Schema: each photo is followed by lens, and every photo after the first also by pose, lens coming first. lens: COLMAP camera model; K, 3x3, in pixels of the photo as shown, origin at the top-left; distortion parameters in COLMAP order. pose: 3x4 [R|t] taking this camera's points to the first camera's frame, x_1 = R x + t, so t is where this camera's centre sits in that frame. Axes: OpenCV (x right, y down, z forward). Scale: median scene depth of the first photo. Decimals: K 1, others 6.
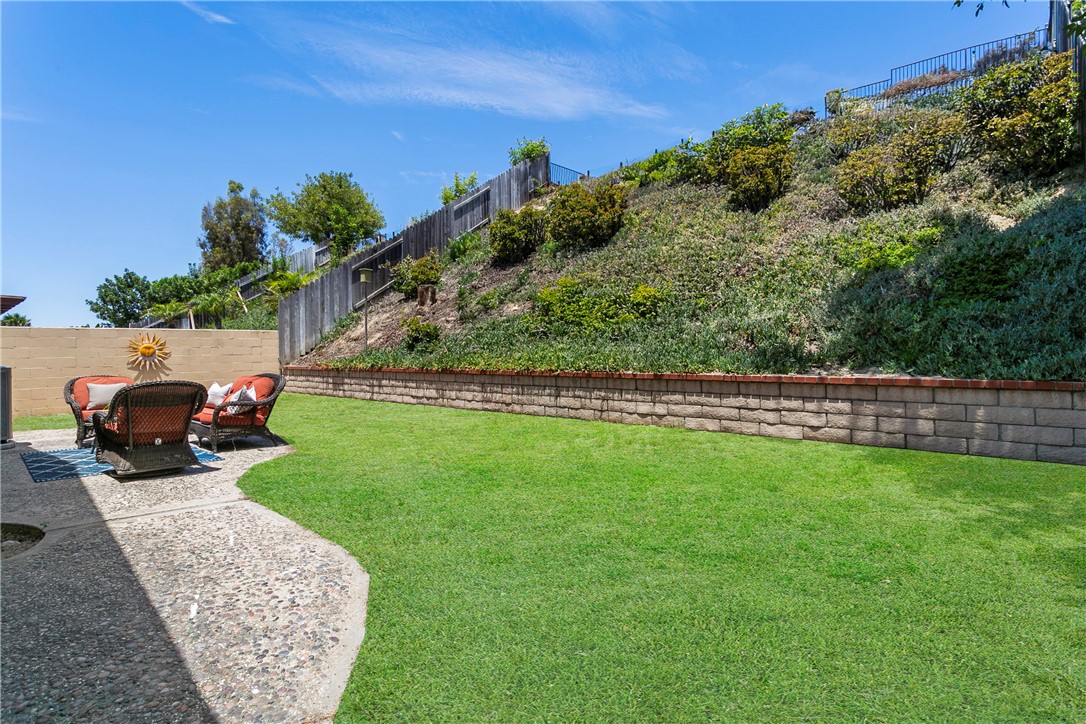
lens RADIAL K [[544.5, 0, 541.9], [0, 544.5, 360.0], [0, 0, 1]] dist [-0.005391, -0.000328]
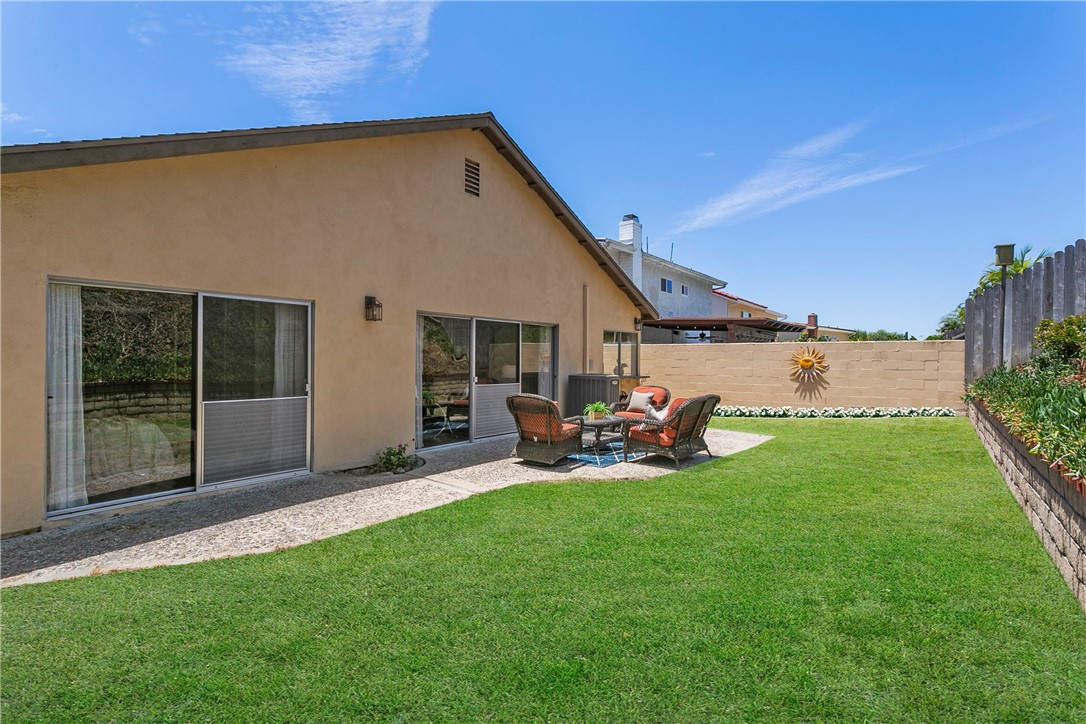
lens RADIAL K [[544.5, 0, 542.2], [0, 544.5, 358.5], [0, 0, 1]] dist [-0.005391, -0.000328]
pose [[0.064665, 0.014654, -0.997799, 0.285710], [-0.021288, 0.999685, 0.013302, -0.029970], [0.997680, 0.020381, 0.064956, 0.422758]]
